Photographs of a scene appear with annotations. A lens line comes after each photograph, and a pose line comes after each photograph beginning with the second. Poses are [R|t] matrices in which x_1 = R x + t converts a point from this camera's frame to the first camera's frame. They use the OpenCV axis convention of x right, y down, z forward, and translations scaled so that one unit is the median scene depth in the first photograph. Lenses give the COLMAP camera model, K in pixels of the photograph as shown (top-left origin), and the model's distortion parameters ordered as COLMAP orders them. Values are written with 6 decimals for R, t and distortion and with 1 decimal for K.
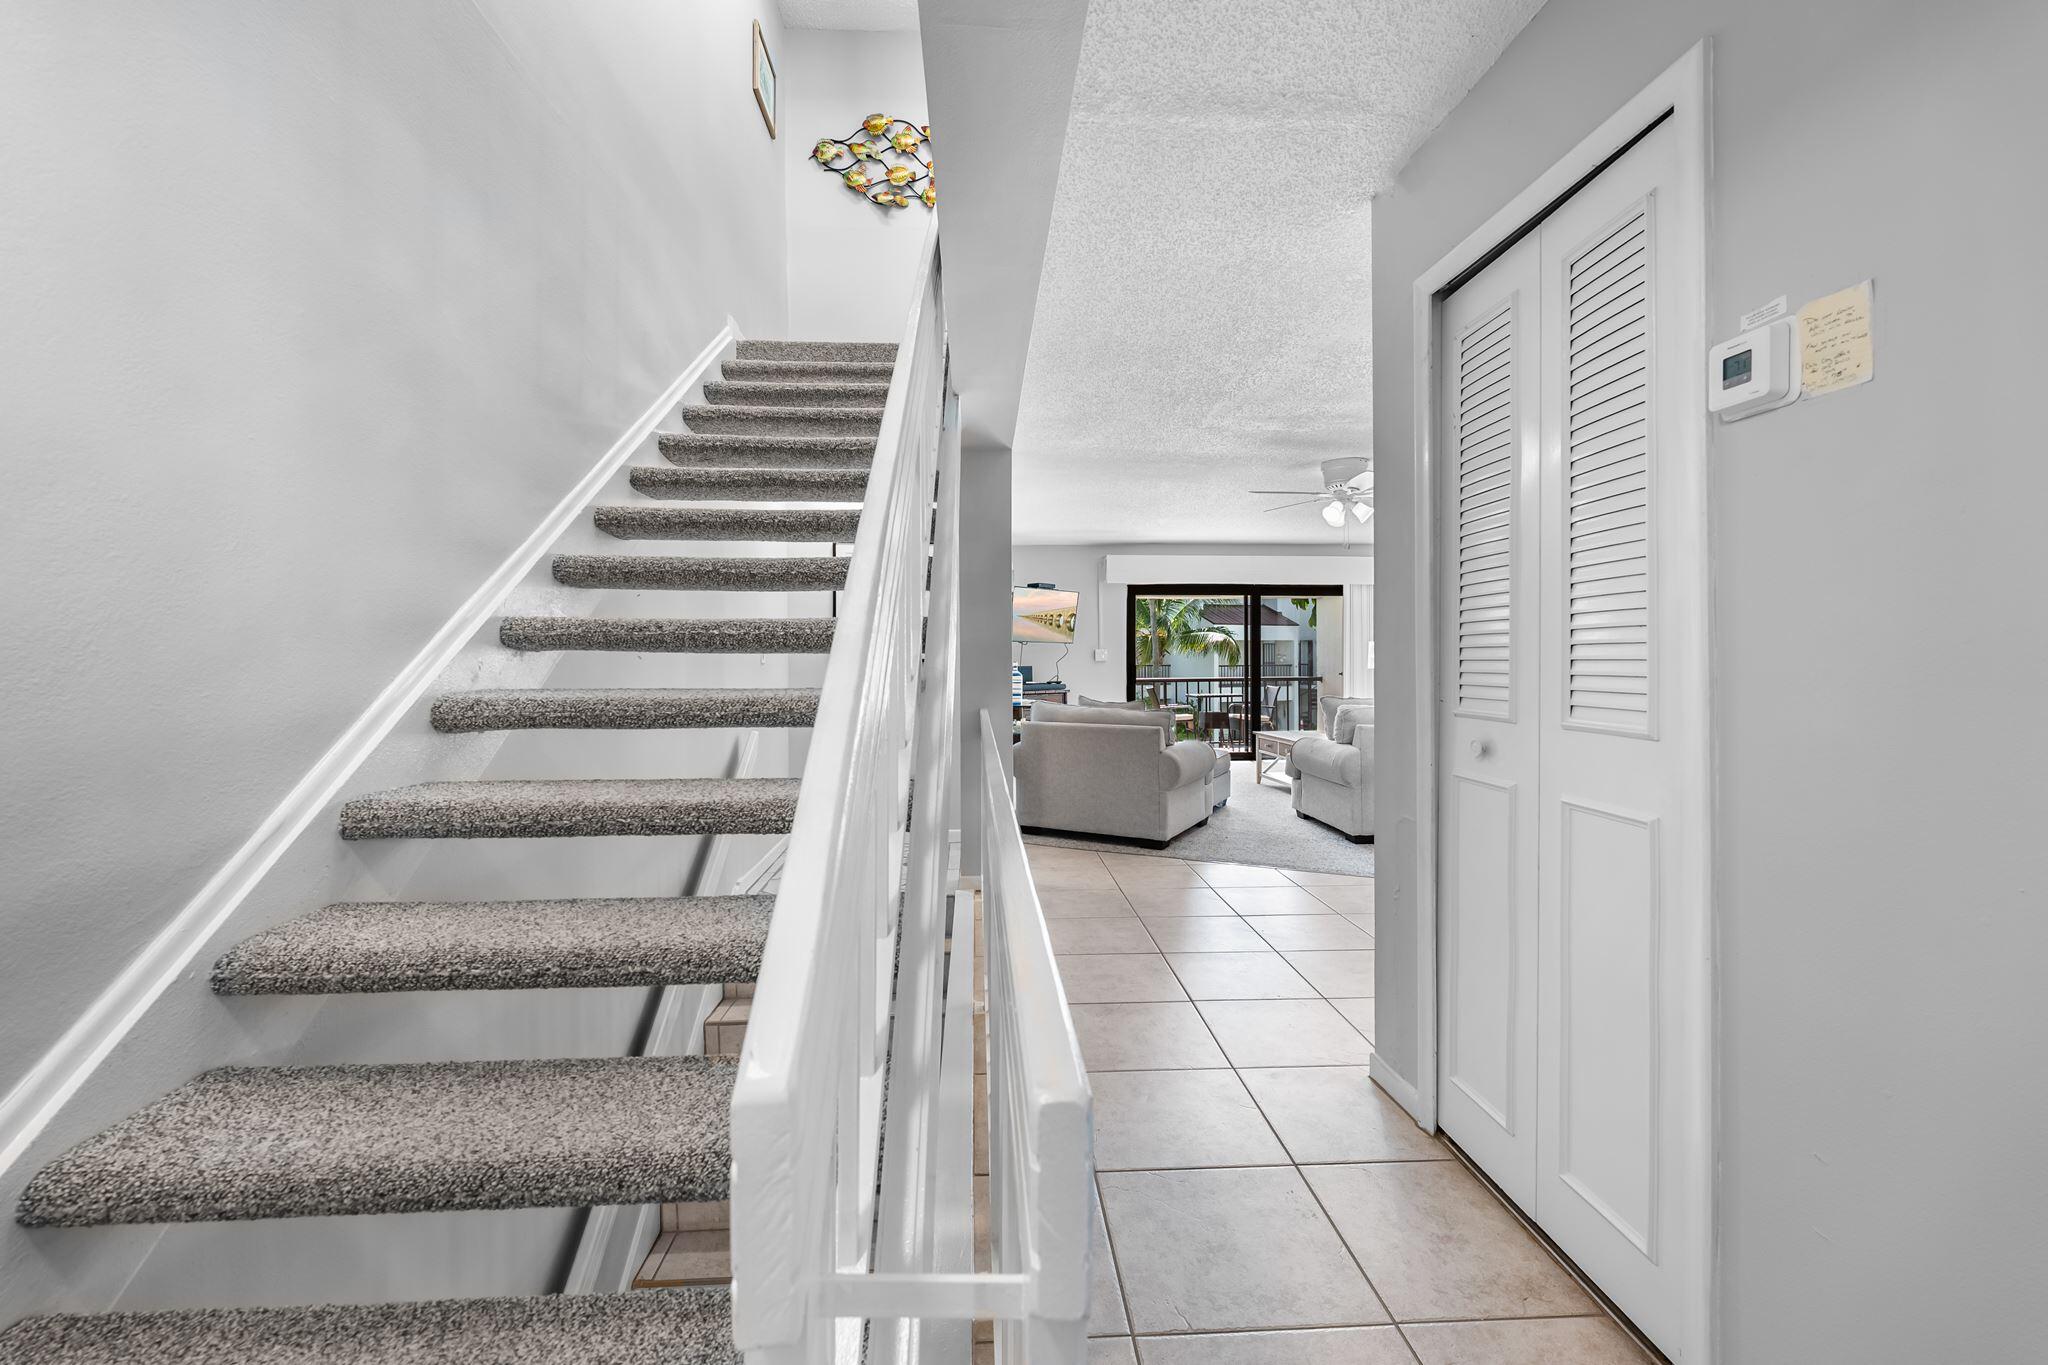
lens RADIAL K [[838.7, 0, 1024.3], [0, 838.7, 672.3], [0, 0, 1]] dist [-0.002937, -0.000032]
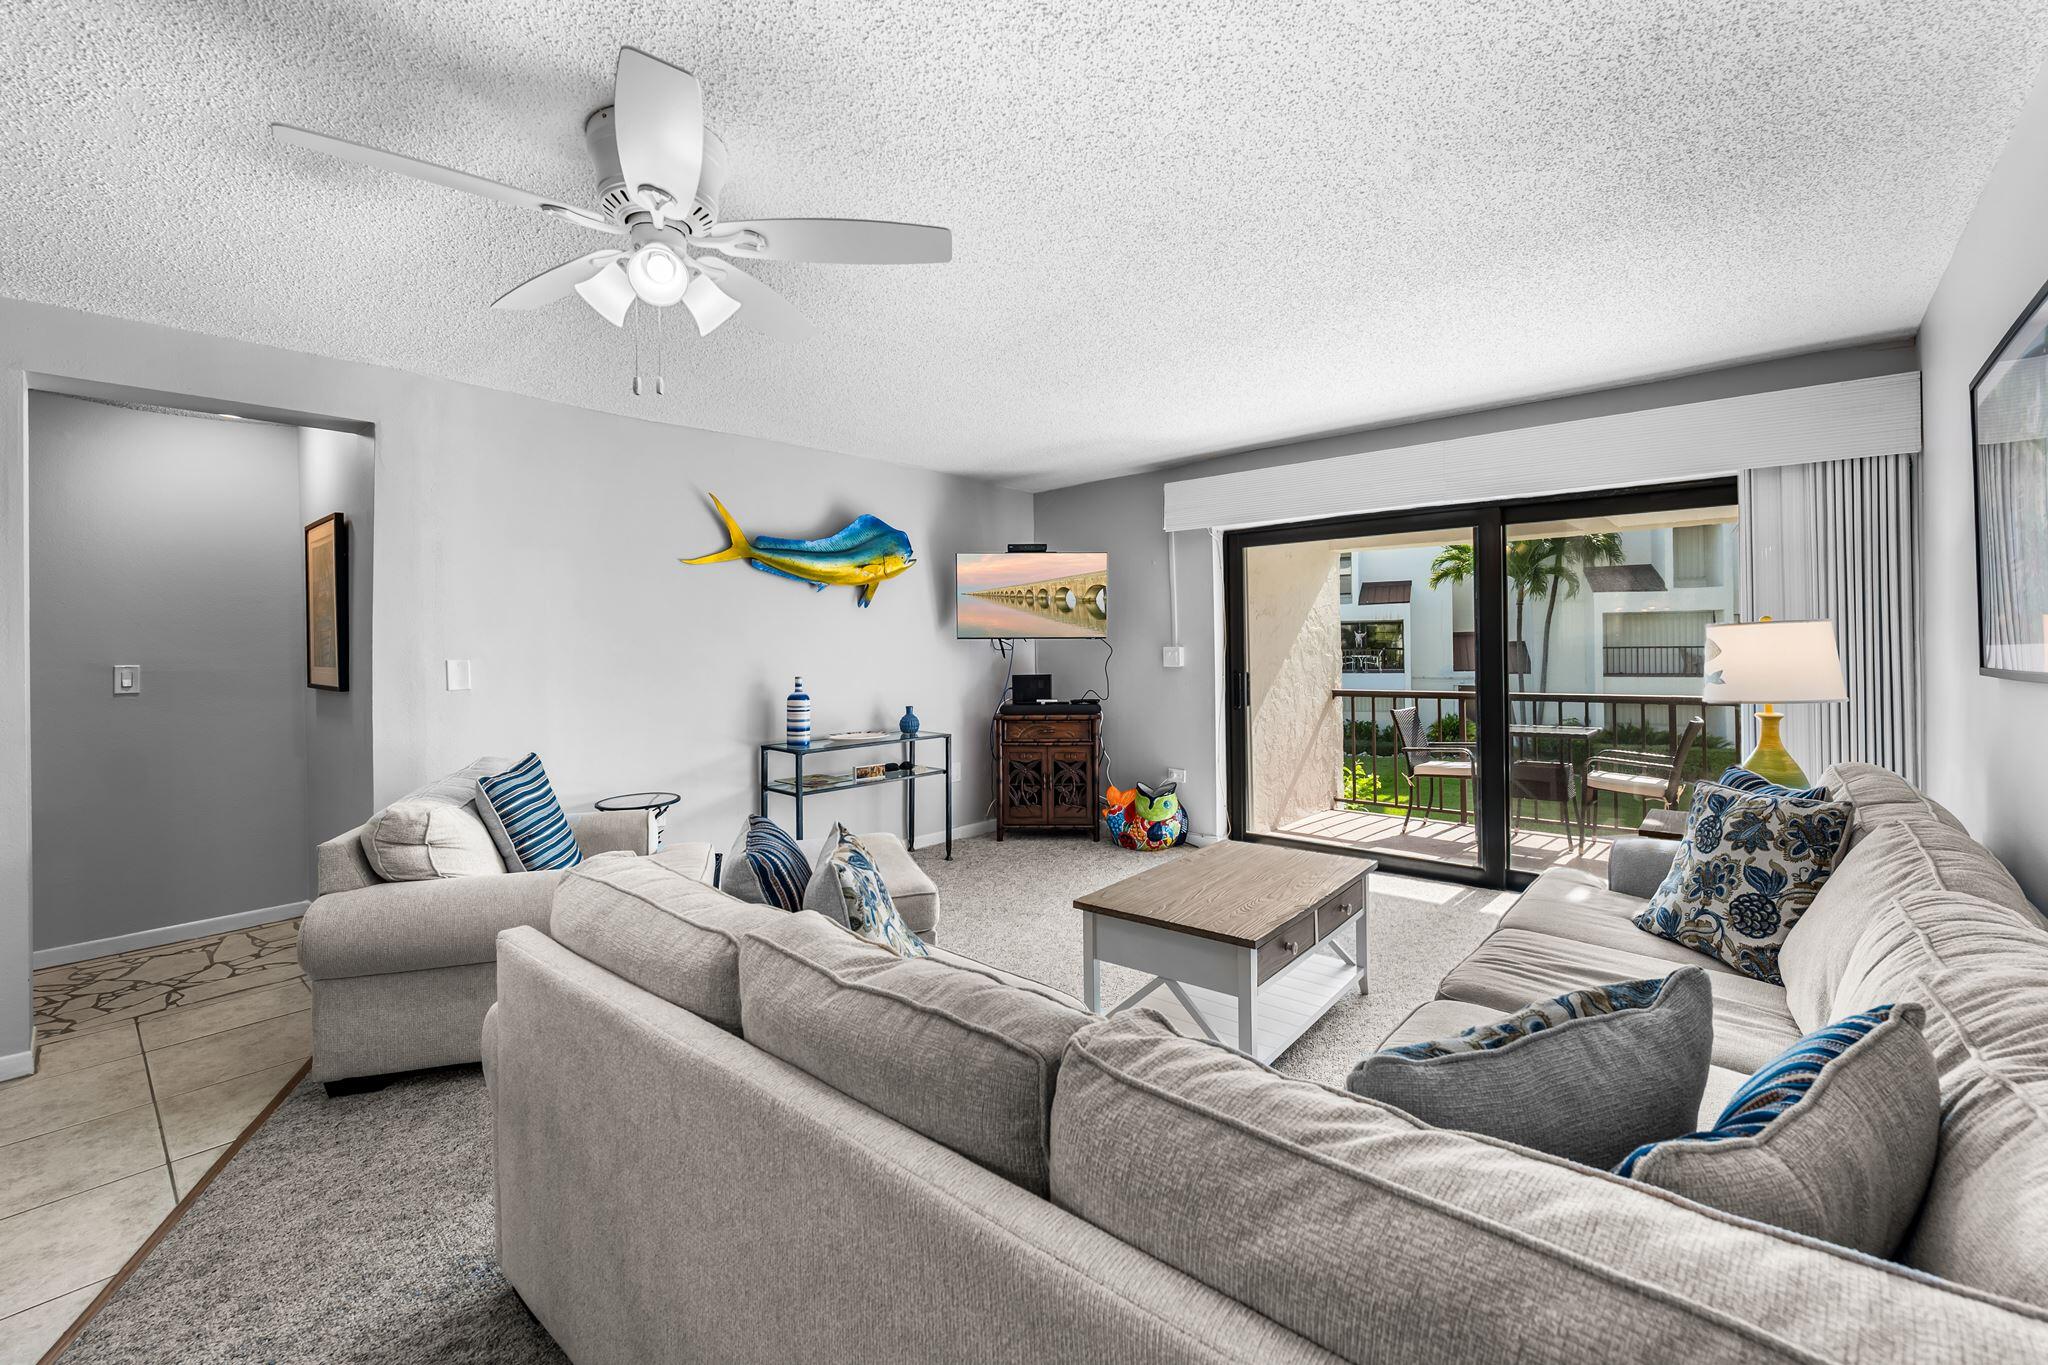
lens RADIAL K [[846.8, 0, 1023.7], [0, 846.8, 651.0], [0, 0, 1]] dist [-0.001412, -0.000095]
pose [[0.710794, -0.002428, -0.703396, 0.427031], [0.002503, 0.999996, -0.000922, -0.024470], [0.703396, -0.001106, 0.710798, 0.501920]]
